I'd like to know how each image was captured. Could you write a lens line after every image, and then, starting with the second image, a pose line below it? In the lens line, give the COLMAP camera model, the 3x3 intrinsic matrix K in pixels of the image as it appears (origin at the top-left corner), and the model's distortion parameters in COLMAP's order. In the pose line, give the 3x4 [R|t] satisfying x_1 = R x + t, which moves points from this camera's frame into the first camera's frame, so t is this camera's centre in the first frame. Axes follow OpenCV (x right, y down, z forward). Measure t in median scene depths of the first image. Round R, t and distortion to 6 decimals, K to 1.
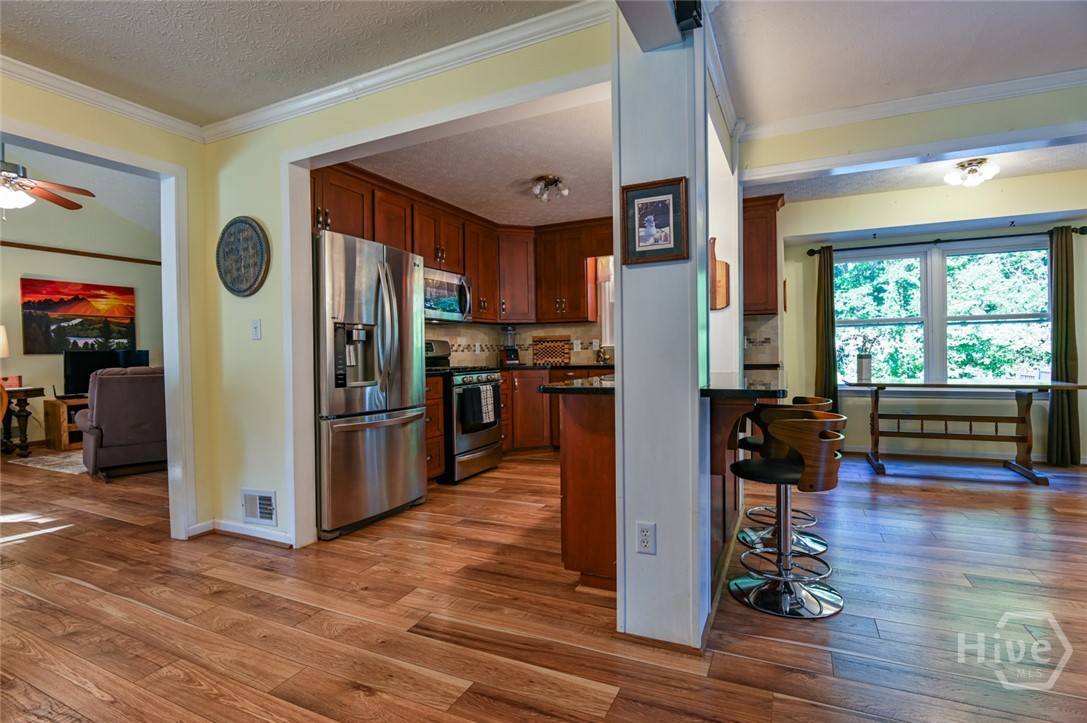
lens RADIAL K [[534.8, 0, 543.5], [0, 534.8, 361.5], [0, 0, 1]] dist [-0.017770, -0.000179]
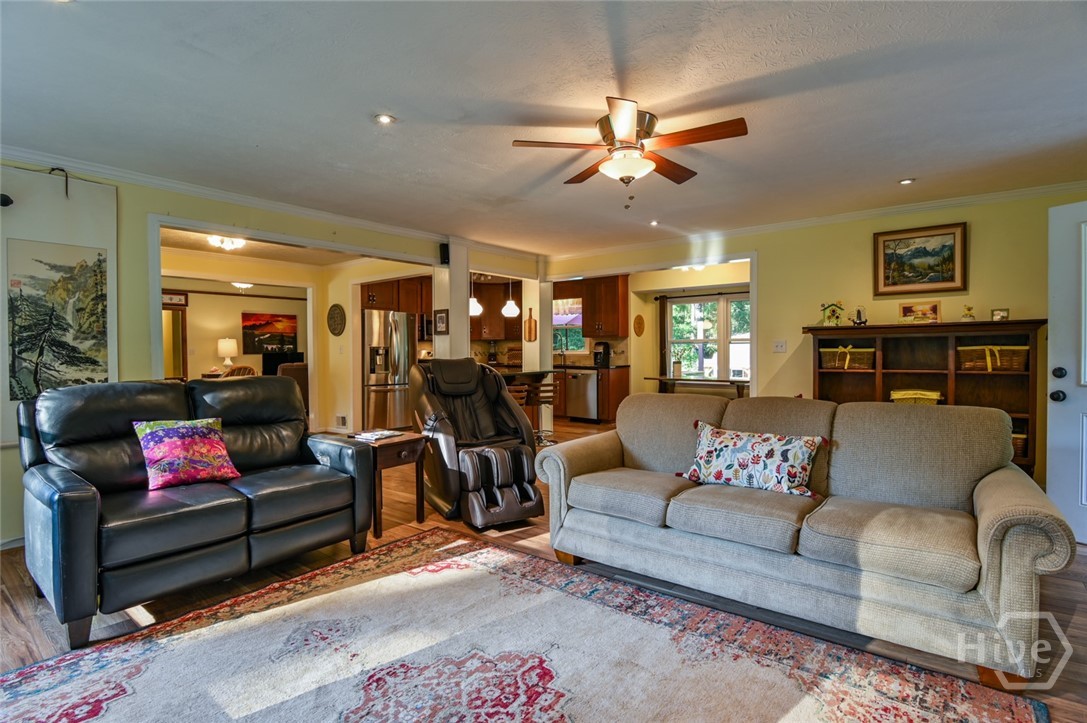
lens RADIAL K [[534.8, 0, 543.5], [0, 534.8, 361.5], [0, 0, 1]] dist [-0.017770, -0.000179]
pose [[0.975587, 0.013589, -0.219194, 0.548994], [-0.011698, 0.999882, 0.009922, -0.023792], [0.219303, -0.007116, 0.975631, -0.722492]]
